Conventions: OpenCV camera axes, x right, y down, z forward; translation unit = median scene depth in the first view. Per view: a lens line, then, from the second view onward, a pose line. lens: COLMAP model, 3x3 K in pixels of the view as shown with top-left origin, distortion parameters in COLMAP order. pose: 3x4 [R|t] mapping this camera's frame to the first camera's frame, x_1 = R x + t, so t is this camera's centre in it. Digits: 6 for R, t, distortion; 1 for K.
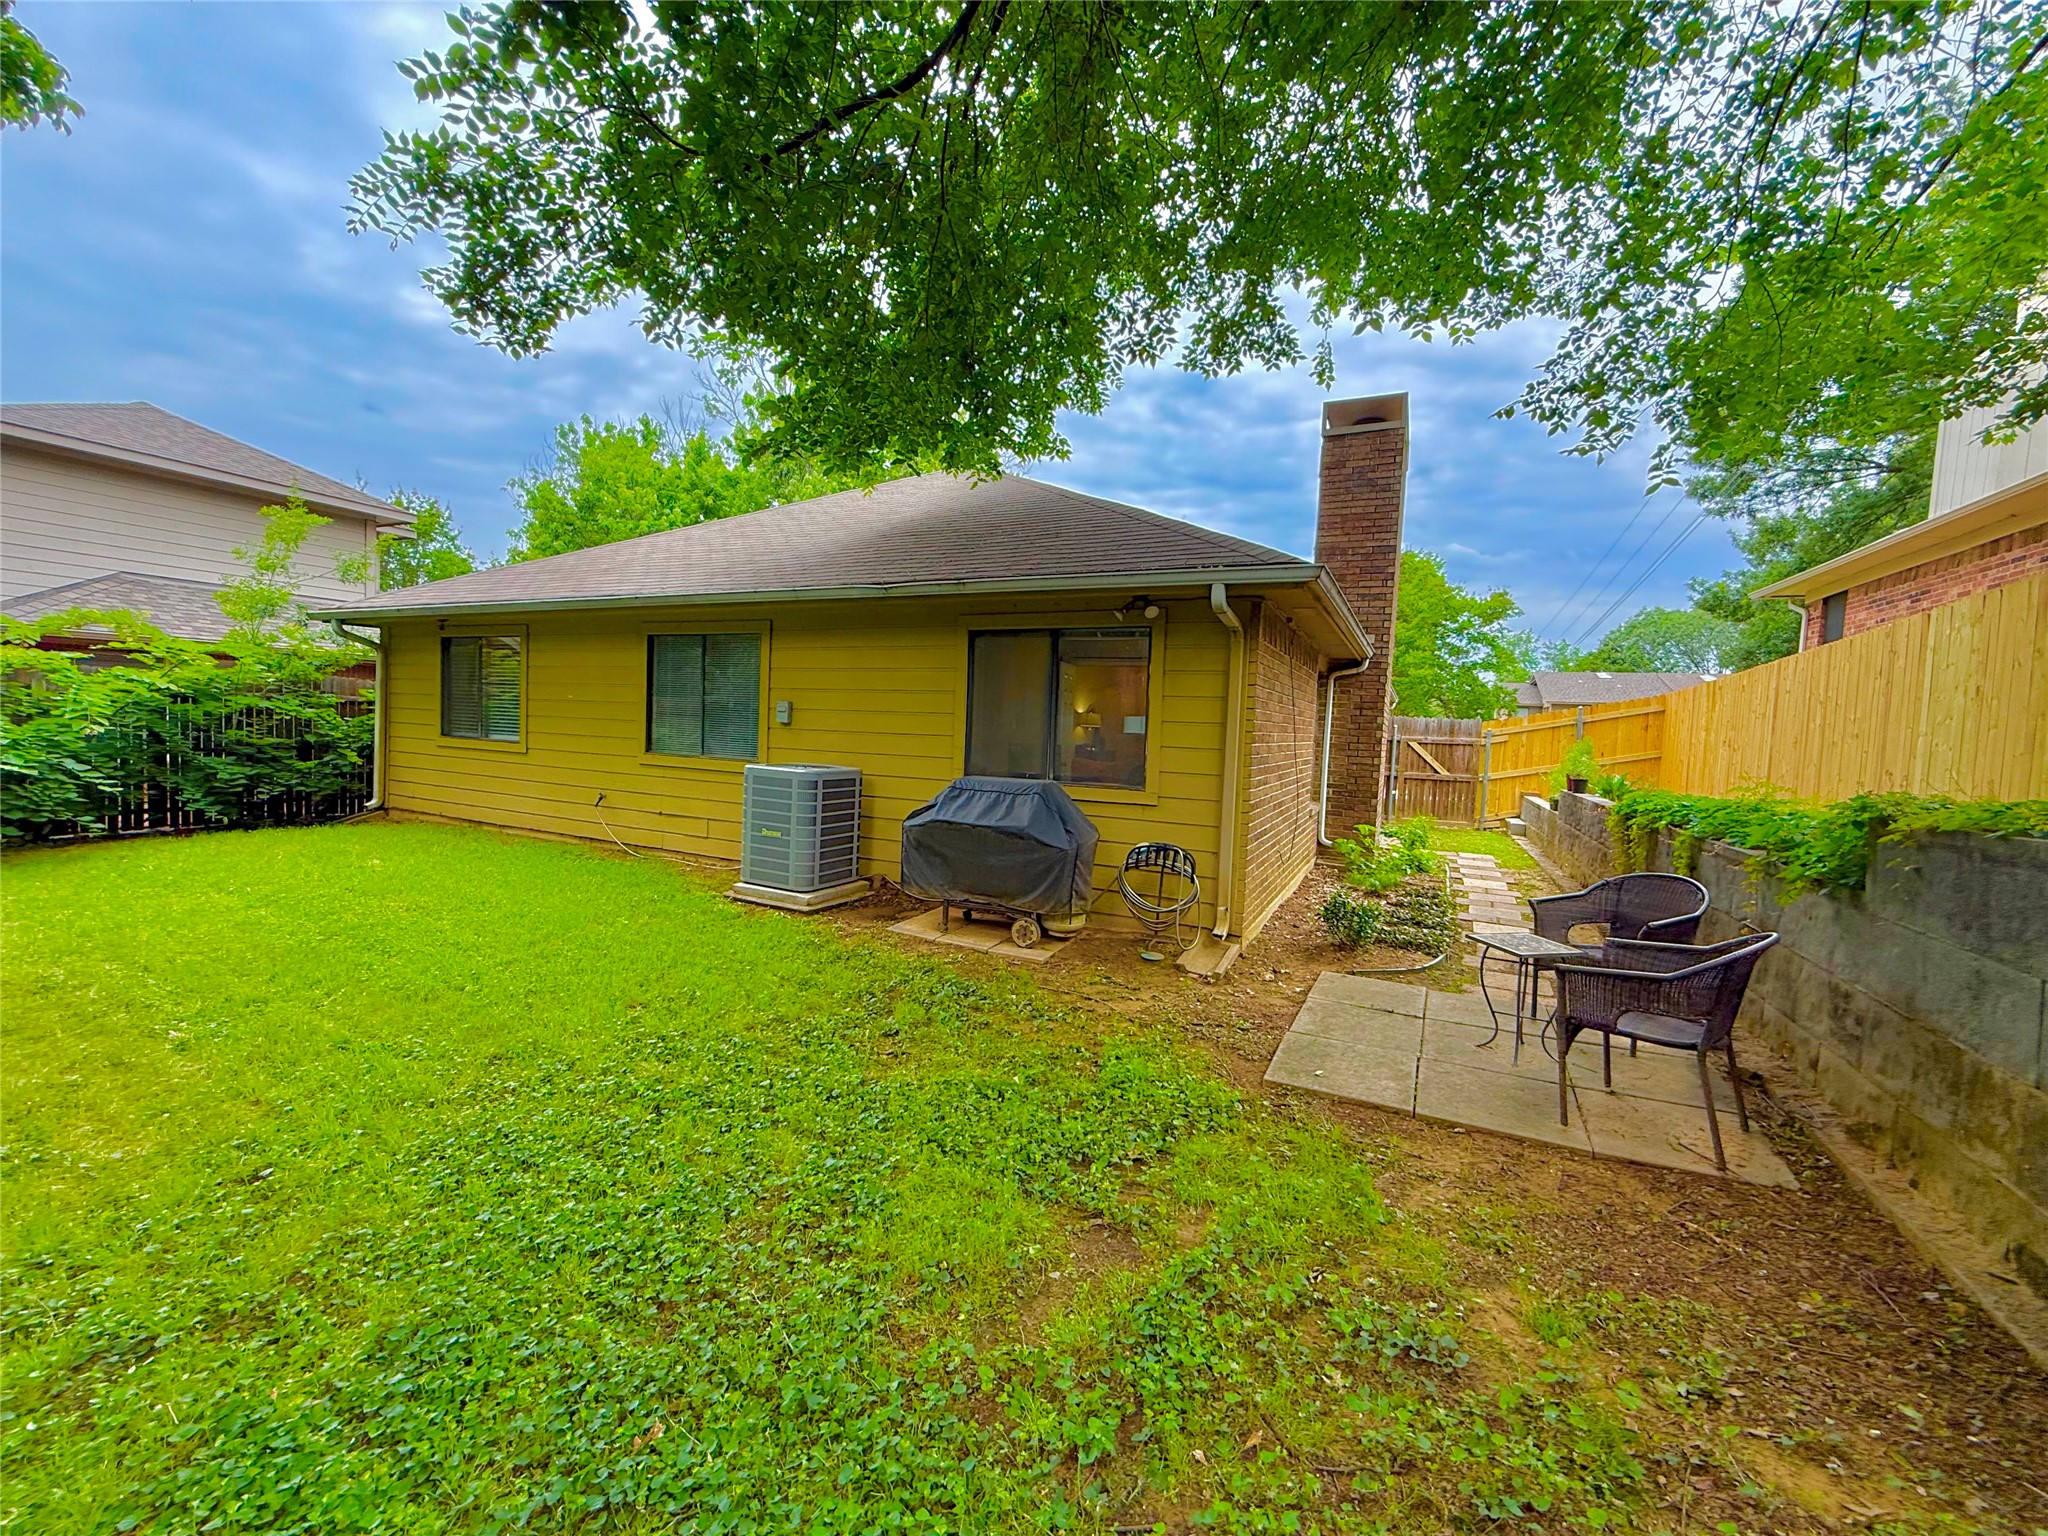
lens RADIAL K [[799.4, 0, 1024.0], [0, 799.4, 768.0], [0, 0, 1]] dist [0.000741, -0.000450]
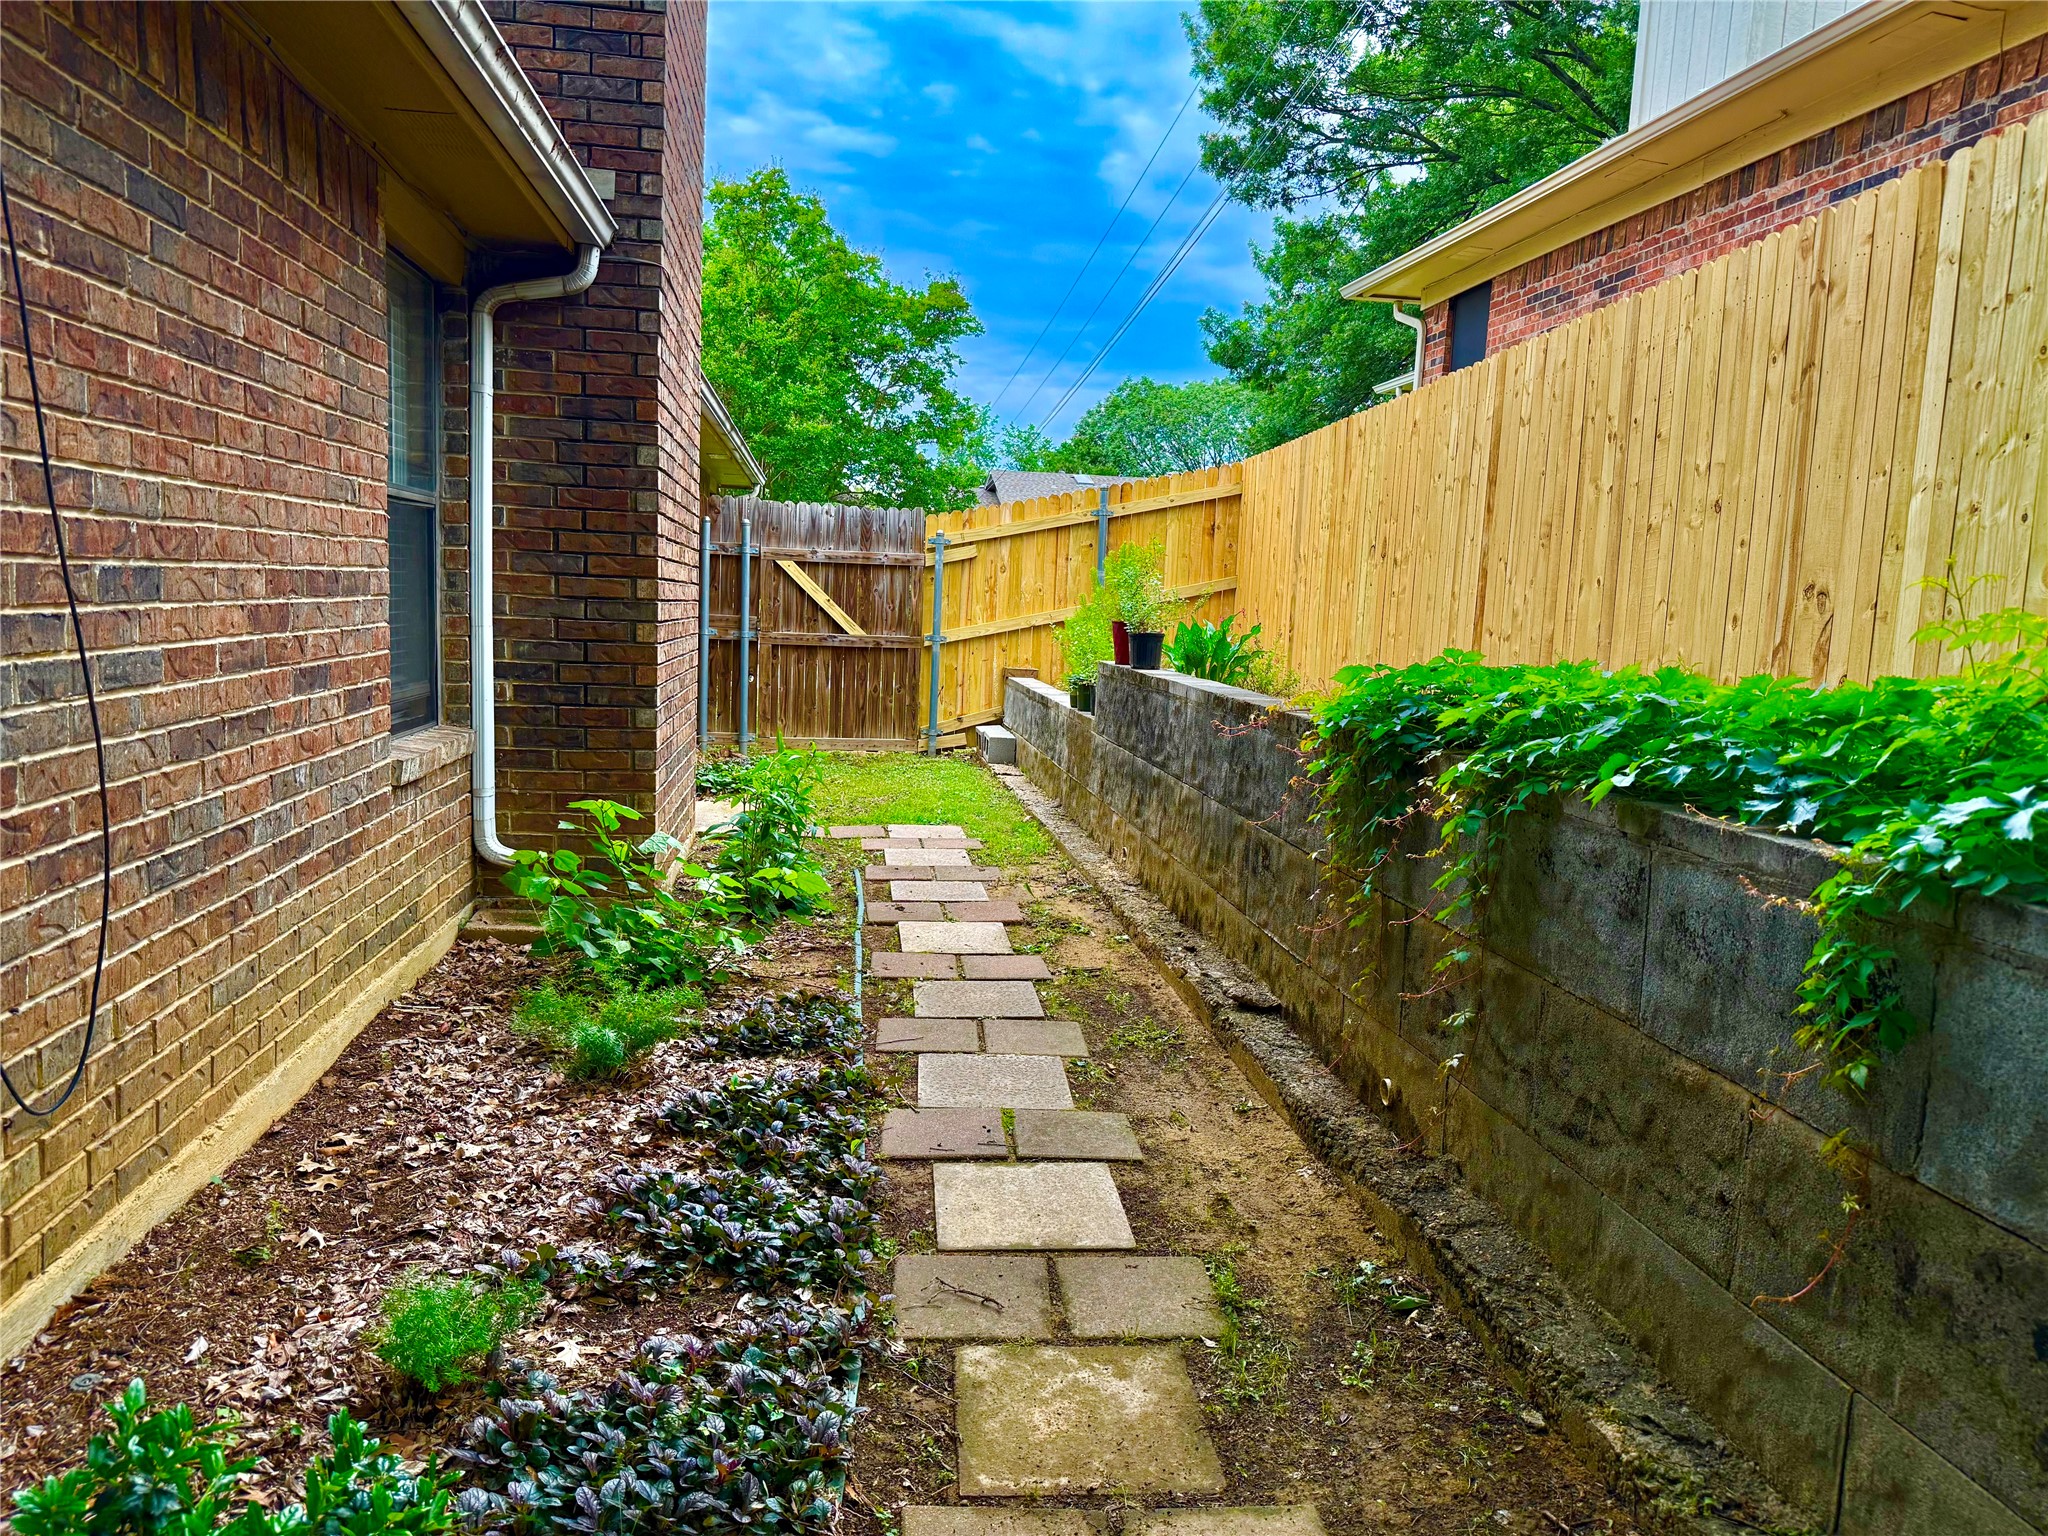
lens RADIAL K [[1416.3, 0, 1024.0], [0, 1416.3, 768.0], [0, 0, 1]] dist [0.048636, -0.053714]
pose [[0.829581, -0.075896, 0.553204, 0.173520], [0.024997, 0.994774, 0.098991, 0.006776], [-0.557826, -0.068292, 0.827143, 0.311206]]
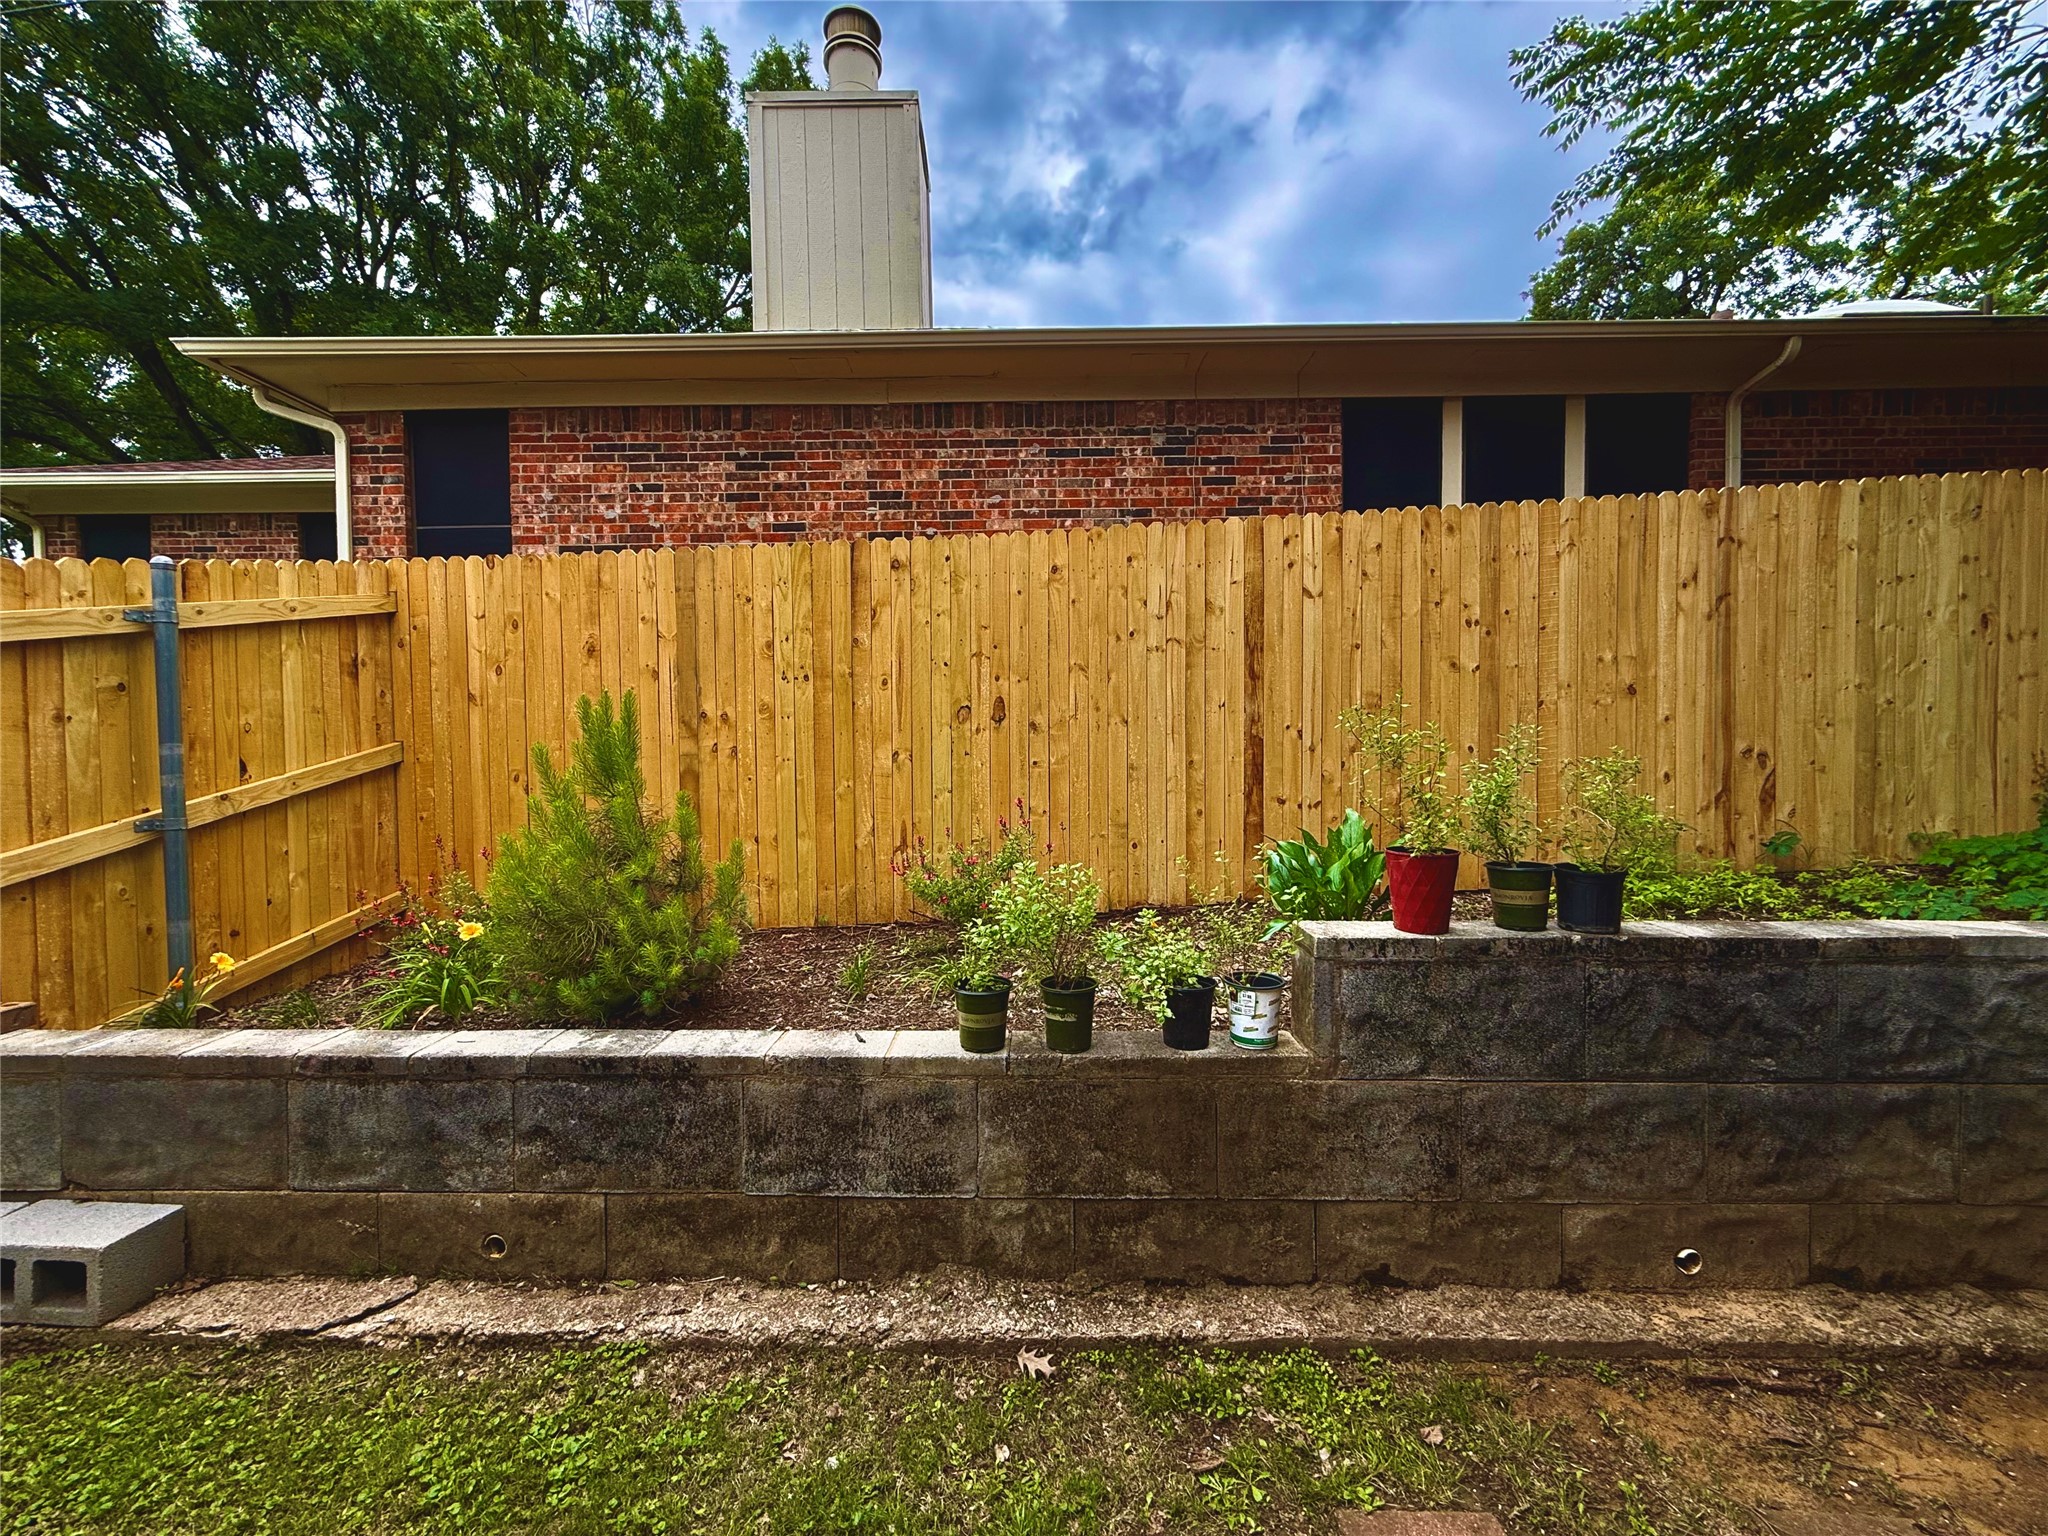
lens RADIAL K [[816.3, 0, 1020.2], [0, 816.3, 766.4], [0, 0, 1]] dist [-0.000113, -0.000068]
pose [[-0.413423, -0.064774, 0.908232, 0.382790], [0.041004, 0.995130, 0.089637, -0.029435], [-0.909615, 0.074299, -0.408754, 0.861258]]
